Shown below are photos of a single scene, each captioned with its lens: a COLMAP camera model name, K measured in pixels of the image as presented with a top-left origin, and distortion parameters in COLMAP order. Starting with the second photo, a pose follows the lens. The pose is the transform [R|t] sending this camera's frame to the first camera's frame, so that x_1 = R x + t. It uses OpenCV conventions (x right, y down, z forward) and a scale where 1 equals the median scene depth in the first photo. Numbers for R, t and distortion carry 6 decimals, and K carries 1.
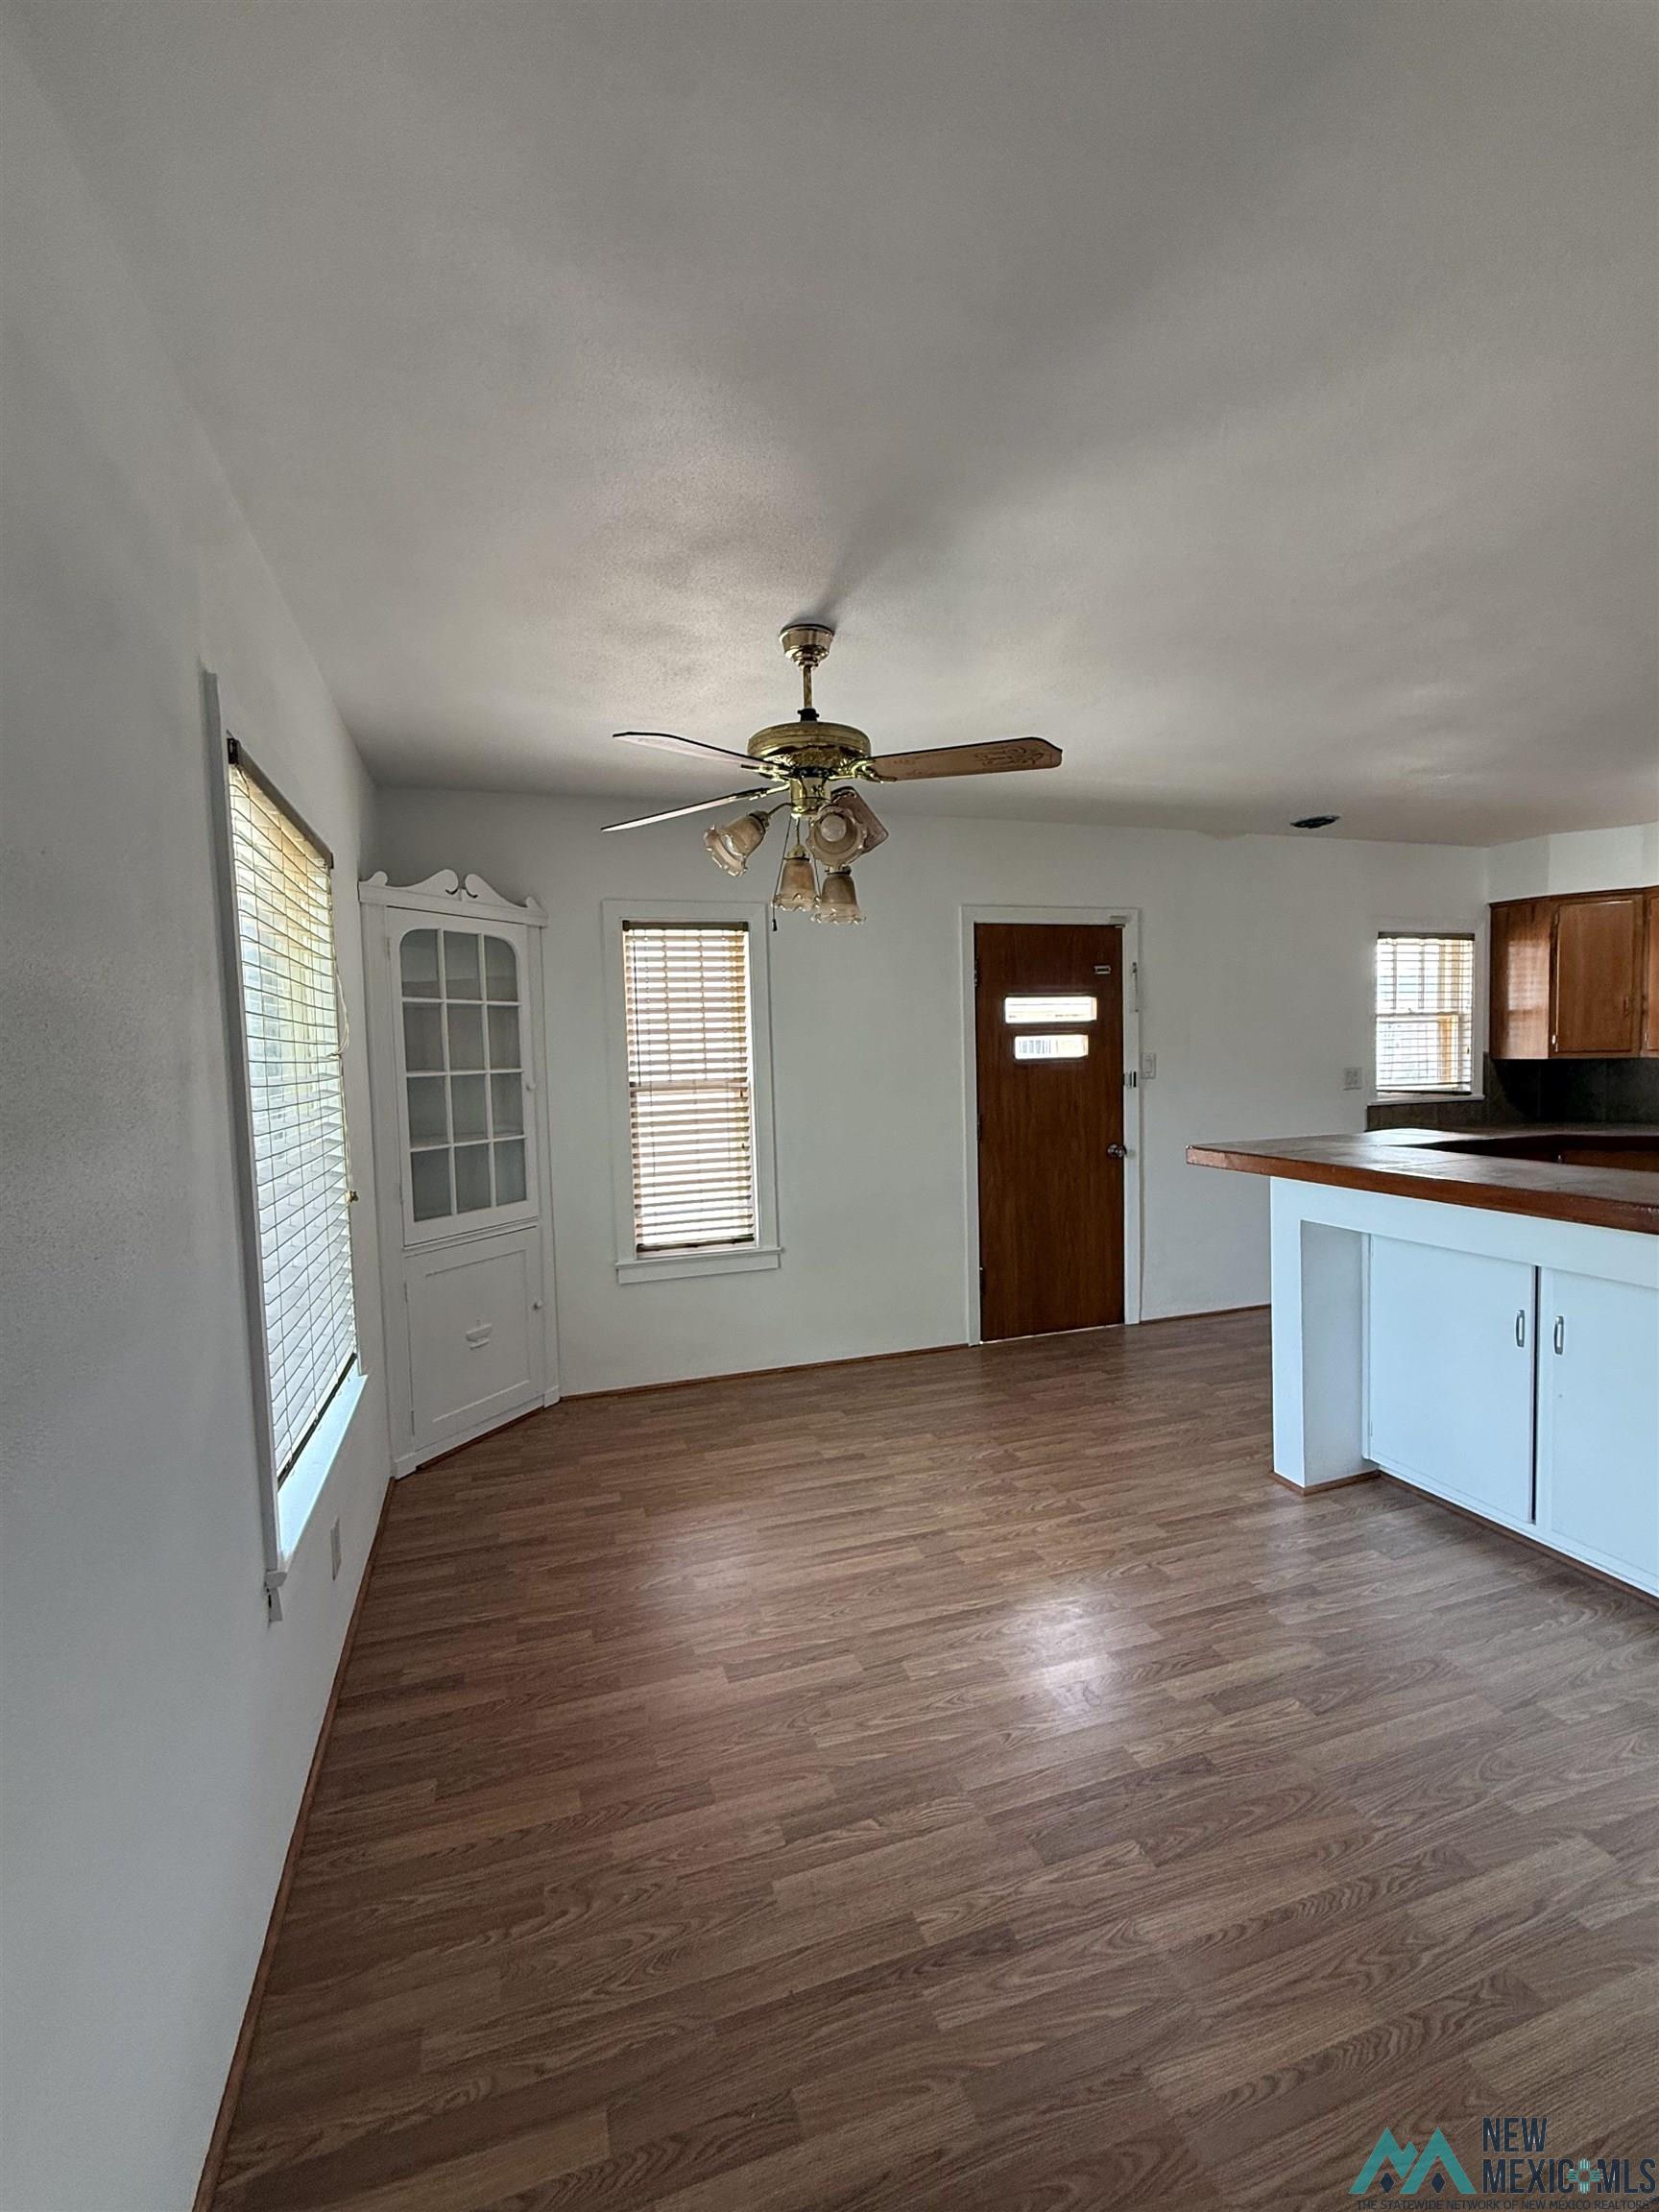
lens RADIAL K [[975.6, 0, 829.8], [0, 975.6, 1110.9], [0, 0, 1]] dist [0.000124, 0.000490]
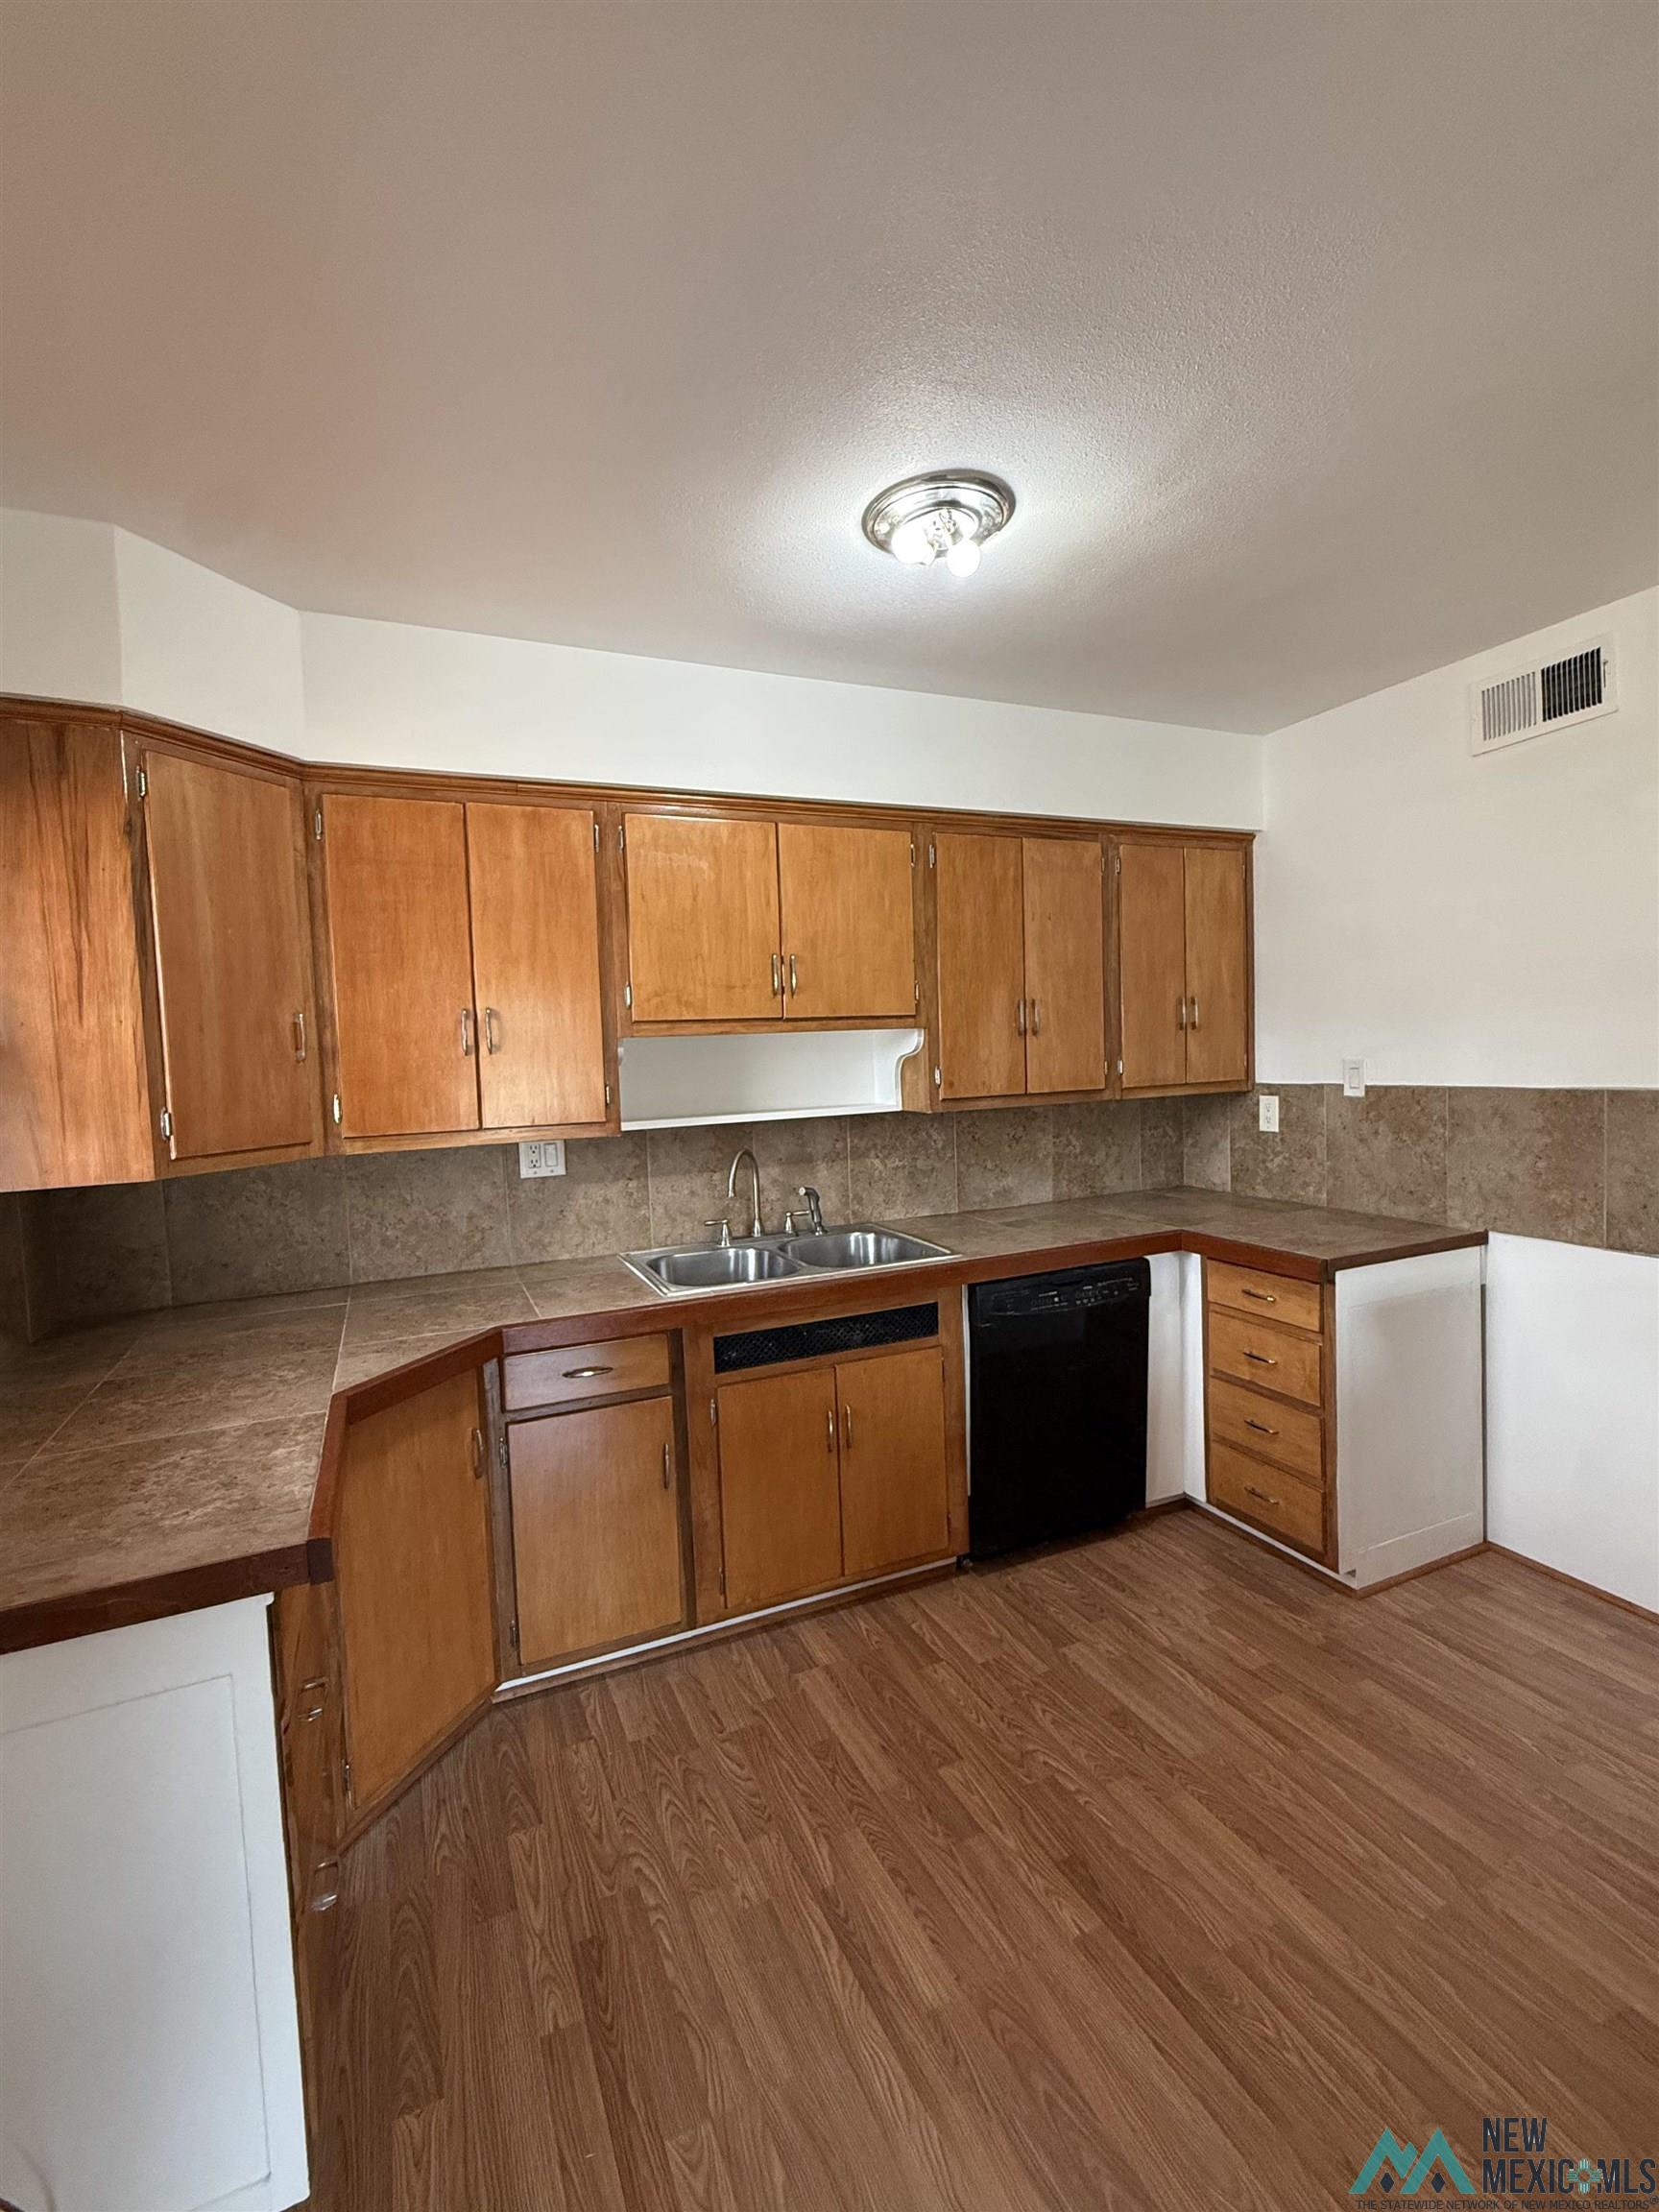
lens RADIAL K [[975.6, 0, 828.9], [0, 975.6, 1111.8], [0, 0, 1]] dist [0.000124, 0.000490]
pose [[-0.102334, -0.037238, 0.994053, 0.451303], [0.100189, 0.993832, 0.047544, -0.087905], [-0.989692, 0.104458, -0.097972, 0.992123]]
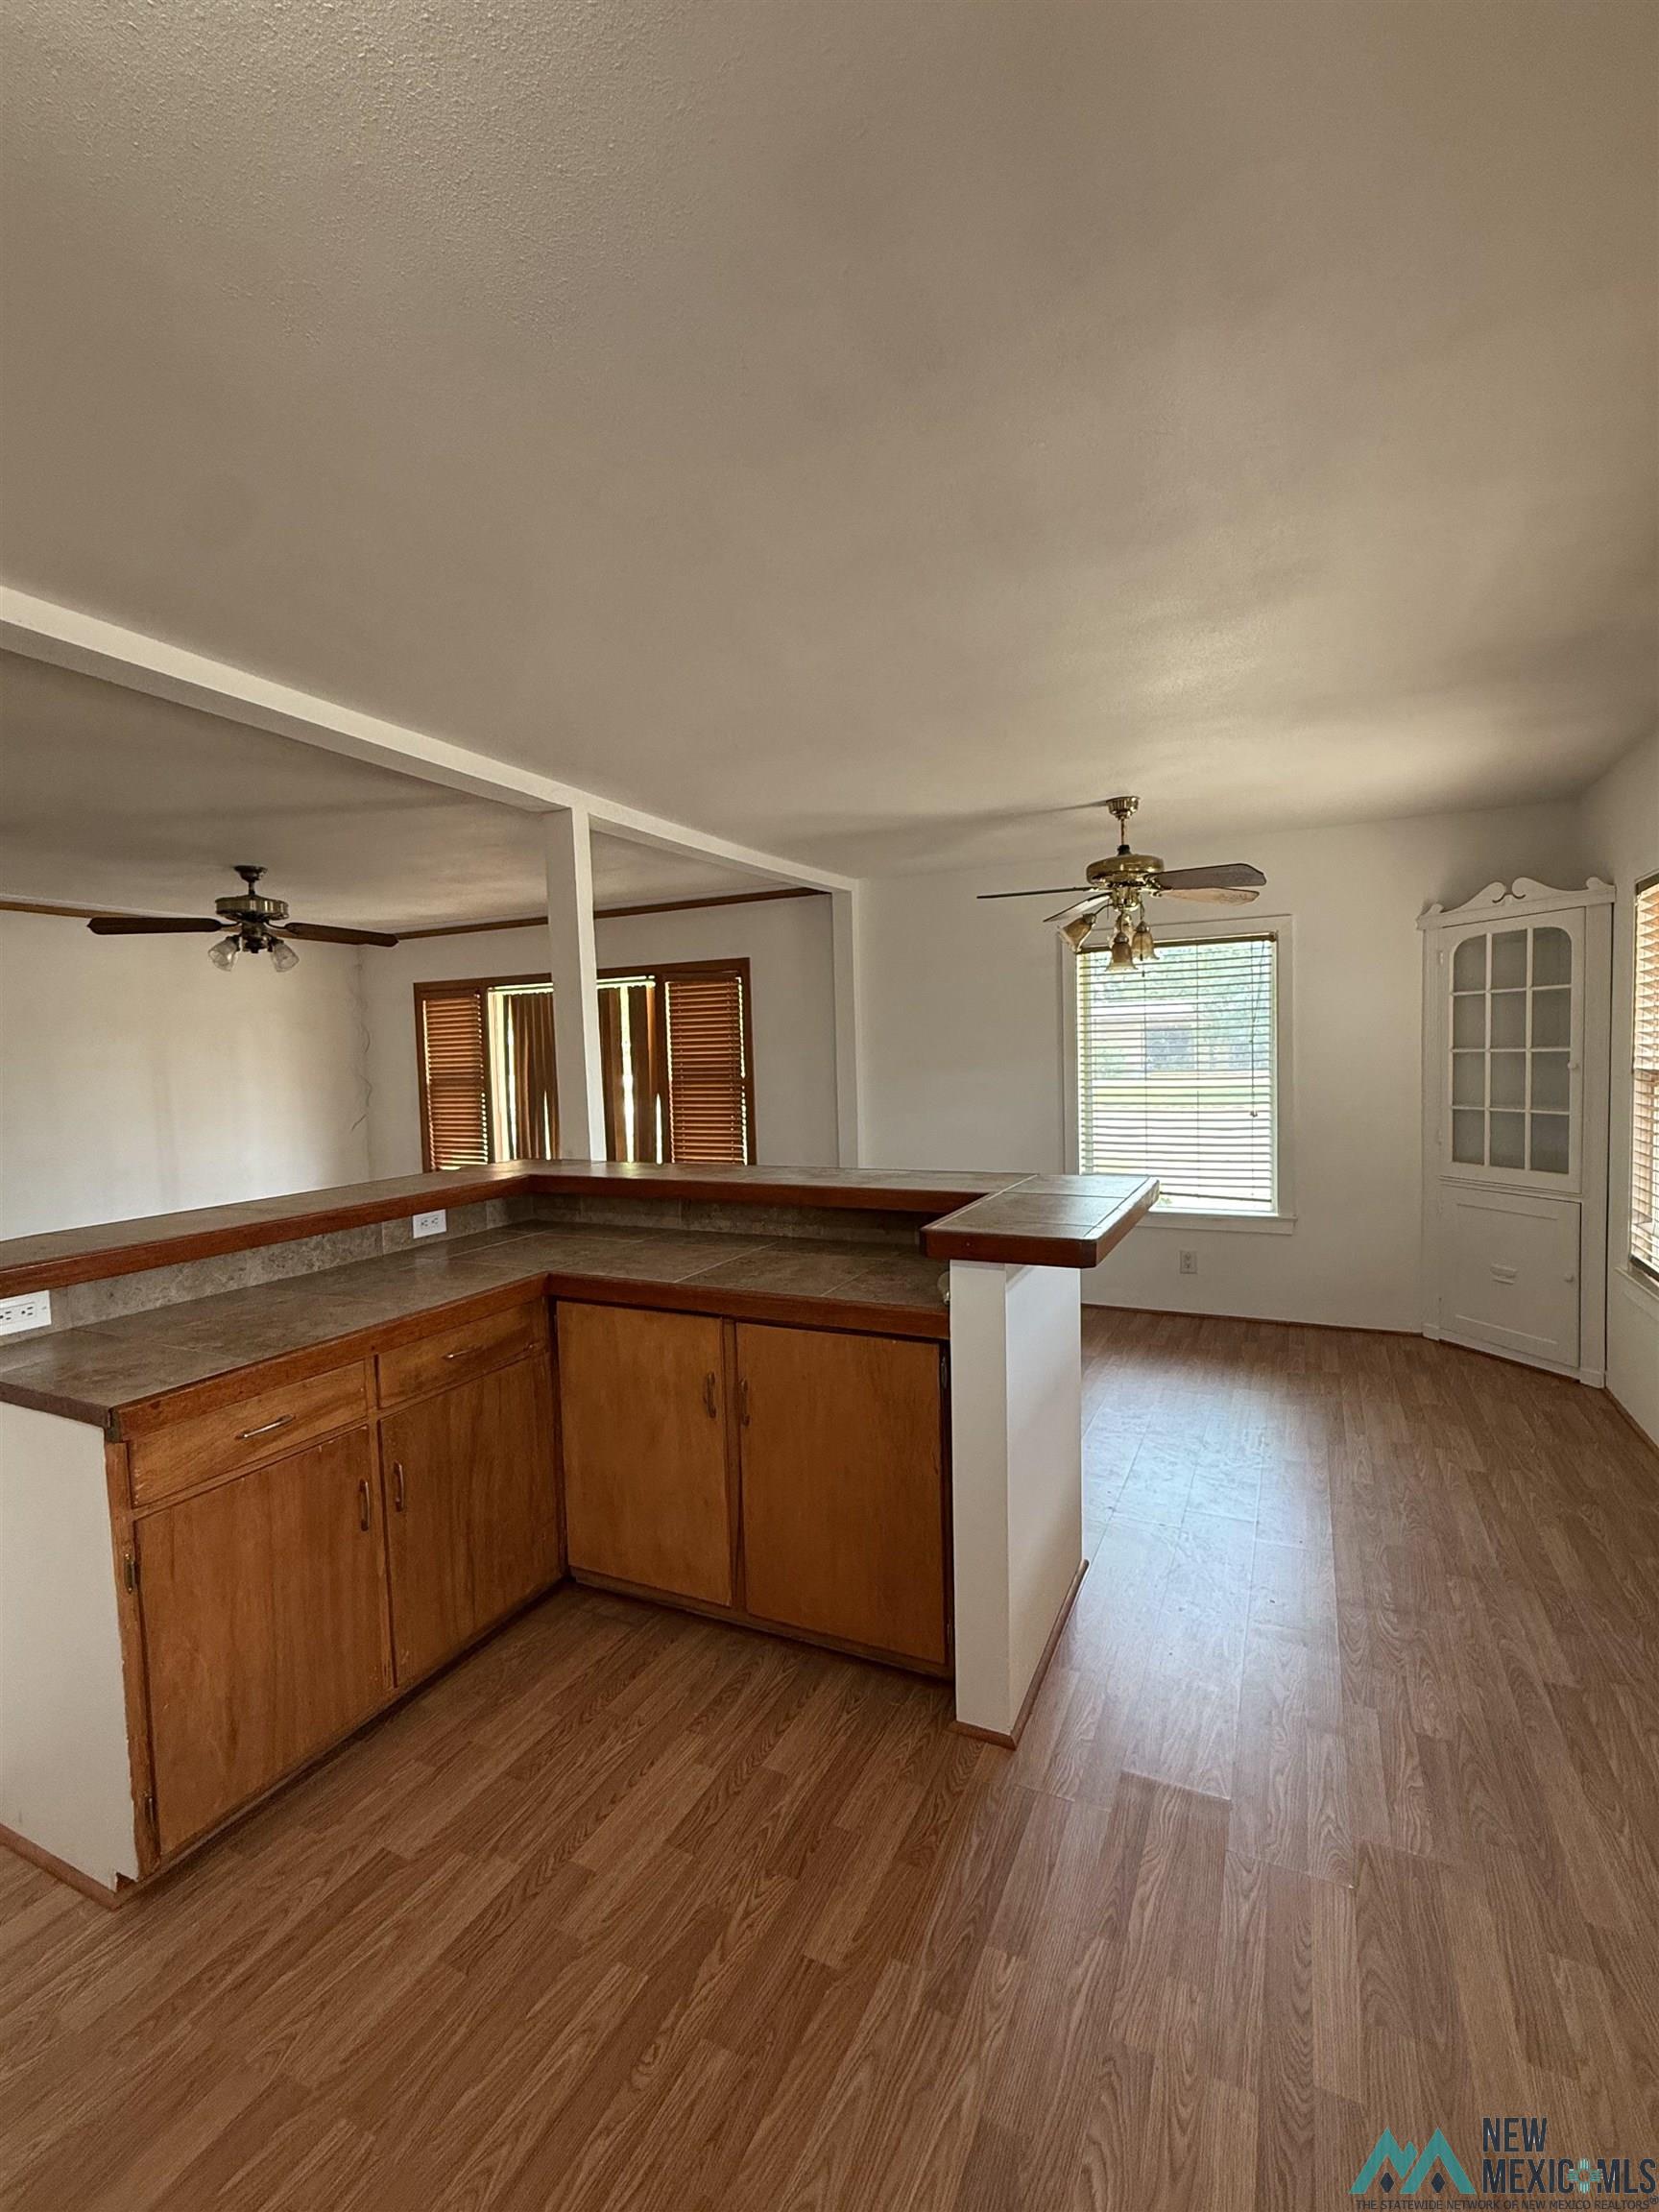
lens RADIAL K [[975.6, 0, 830.8], [0, 975.6, 1107.5], [0, 0, 1]] dist [0.000124, 0.000490]
pose [[-0.699301, 0.090663, -0.709054, 0.889751], [0.004829, 0.992501, 0.122143, -0.101174], [0.714811, 0.081991, -0.694495, 1.055819]]
